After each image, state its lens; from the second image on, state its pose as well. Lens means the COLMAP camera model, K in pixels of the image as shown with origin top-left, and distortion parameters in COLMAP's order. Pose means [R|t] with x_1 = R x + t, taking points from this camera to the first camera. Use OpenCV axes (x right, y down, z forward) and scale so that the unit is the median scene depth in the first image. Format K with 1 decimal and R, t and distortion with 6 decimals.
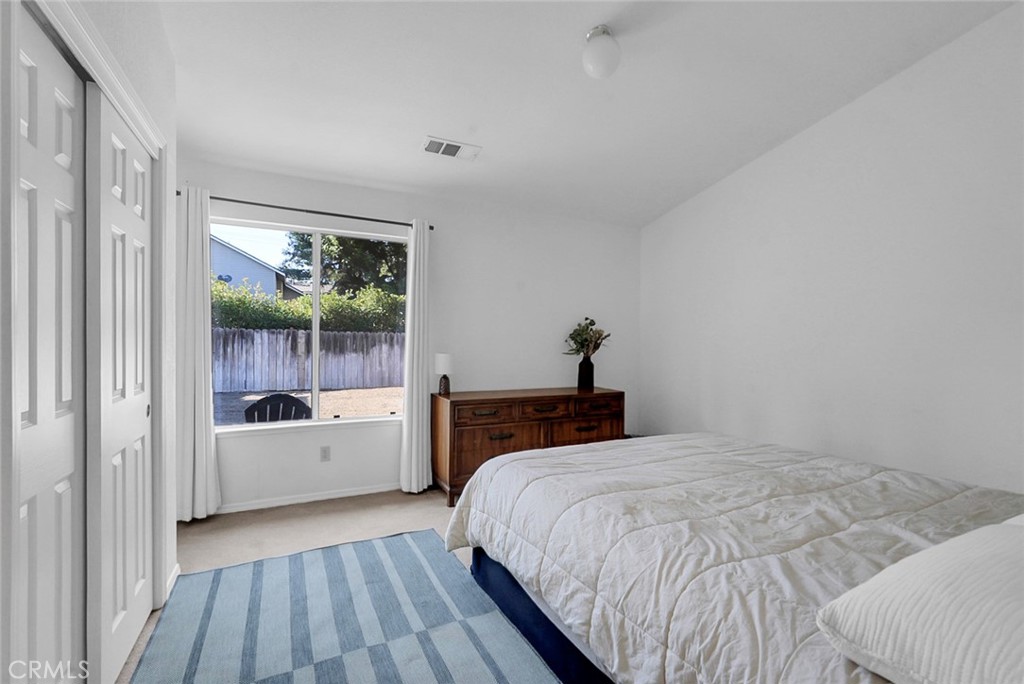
lens RADIAL K [[455.9, 0, 512.4], [0, 455.9, 343.4], [0, 0, 1]] dist [-0.009429, 0.000562]
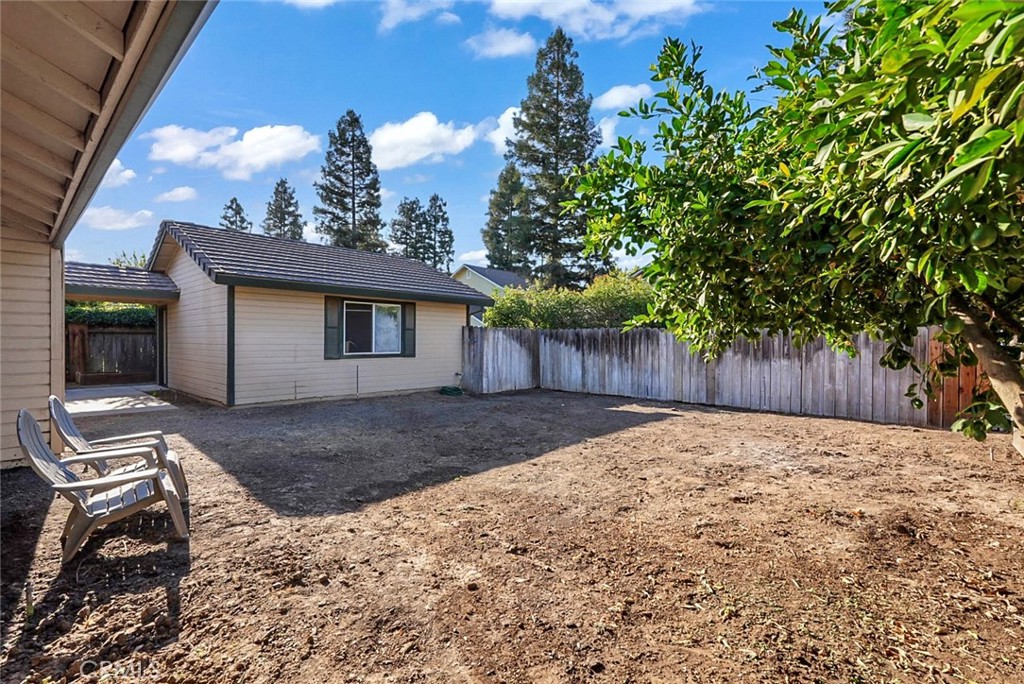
lens RADIAL K [[464.9, 0, 507.7], [0, 464.9, 340.0], [0, 0, 1]] dist [-0.009458, 0.001104]
pose [[0.351181, -0.001709, -0.936306, 0.155059], [-0.000795, 0.999997, -0.002123, -0.006121], [0.936307, 0.001490, 0.351179, 0.401795]]
